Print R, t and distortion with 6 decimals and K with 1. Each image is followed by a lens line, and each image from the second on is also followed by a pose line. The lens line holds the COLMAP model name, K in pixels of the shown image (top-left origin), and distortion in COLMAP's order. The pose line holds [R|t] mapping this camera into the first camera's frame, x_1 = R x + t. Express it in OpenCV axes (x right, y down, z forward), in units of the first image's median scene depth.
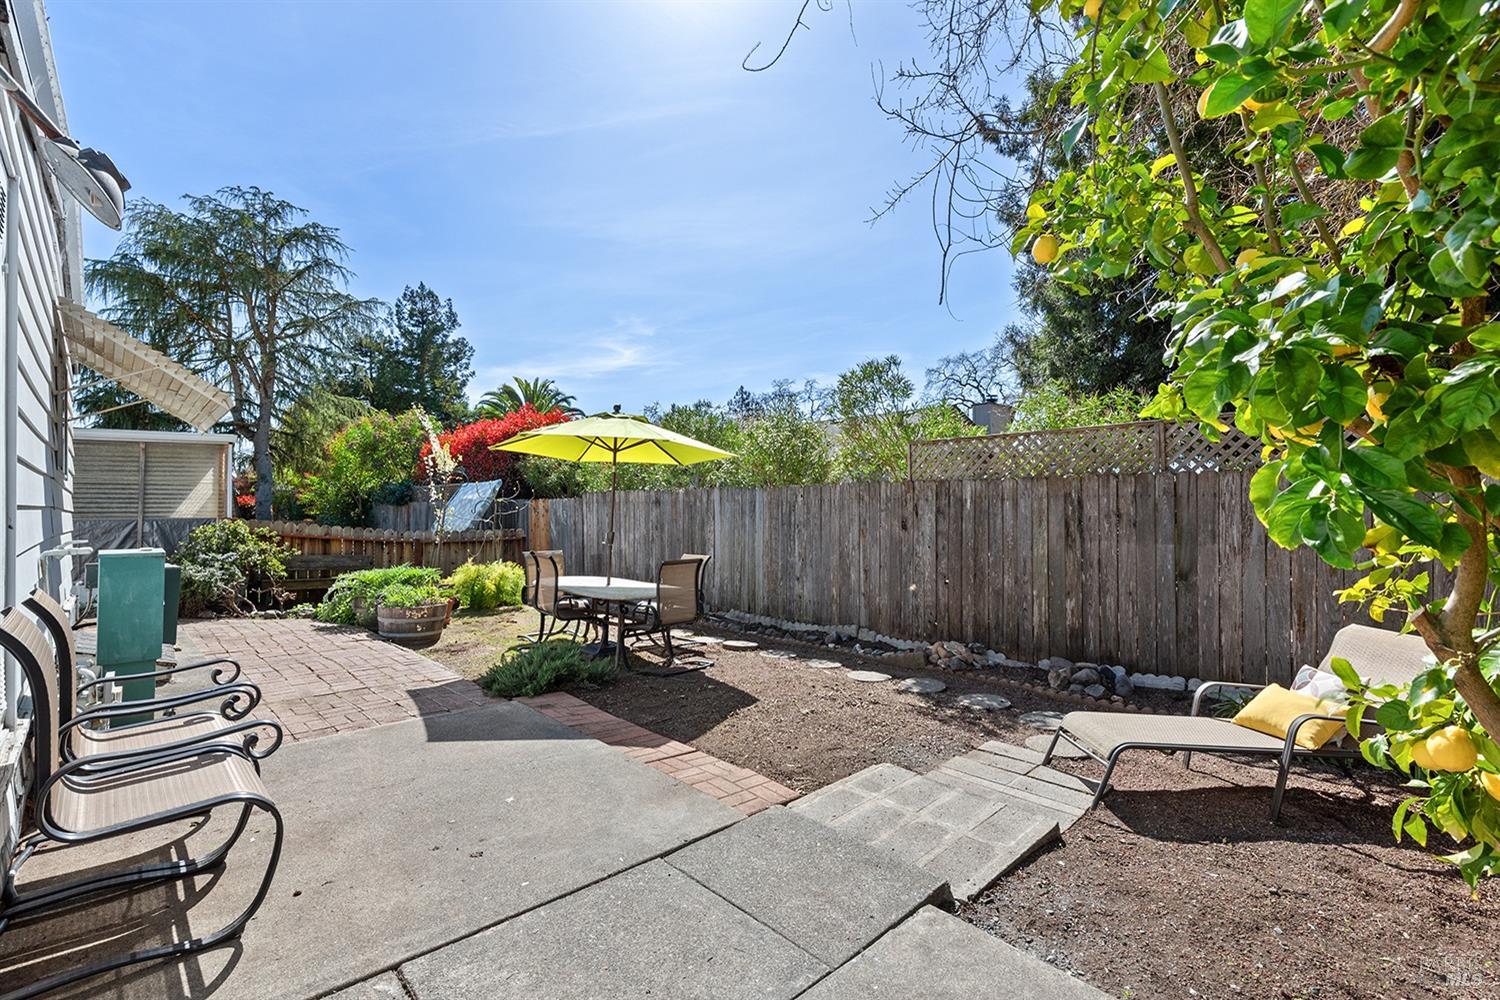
lens RADIAL K [[676.3, 0, 750.0], [0, 676.3, 500.0], [0, 0, 1]] dist [0.000061, 0.000003]
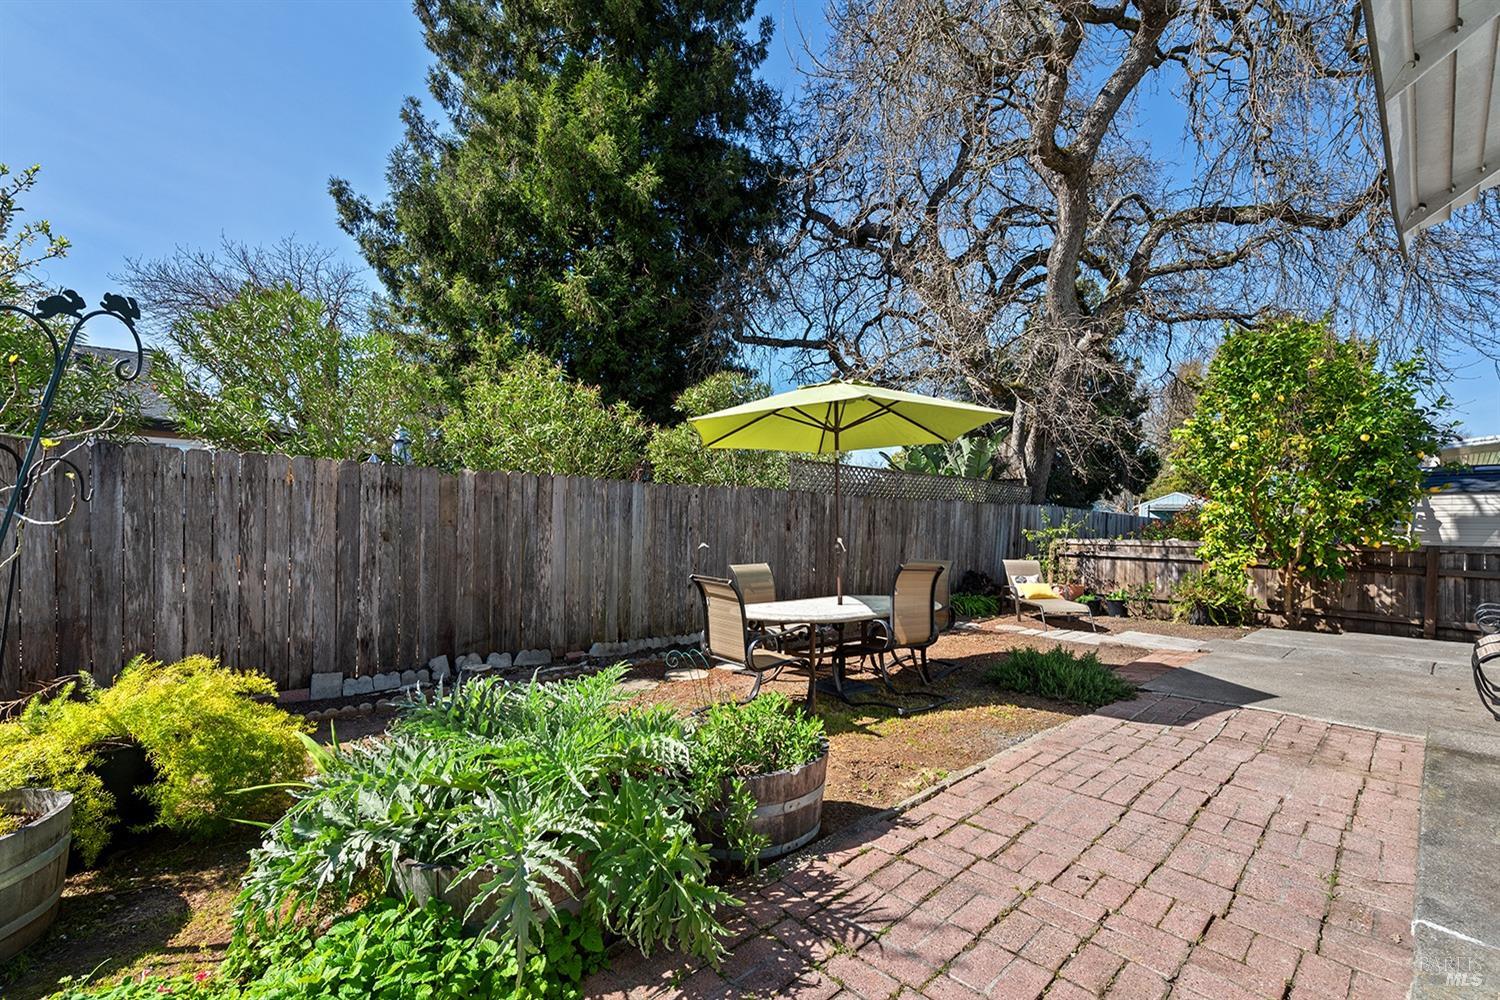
lens RADIAL K [[647.4, 0, 748.5], [0, 647.4, 527.2], [0, 0, 1]] dist [-0.000073, -0.000013]
pose [[0.007312, -0.002350, 0.999971, -0.892488], [-0.026408, 0.999648, 0.002542, 0.035632], [-0.999625, -0.026426, 0.007247, 1.019910]]
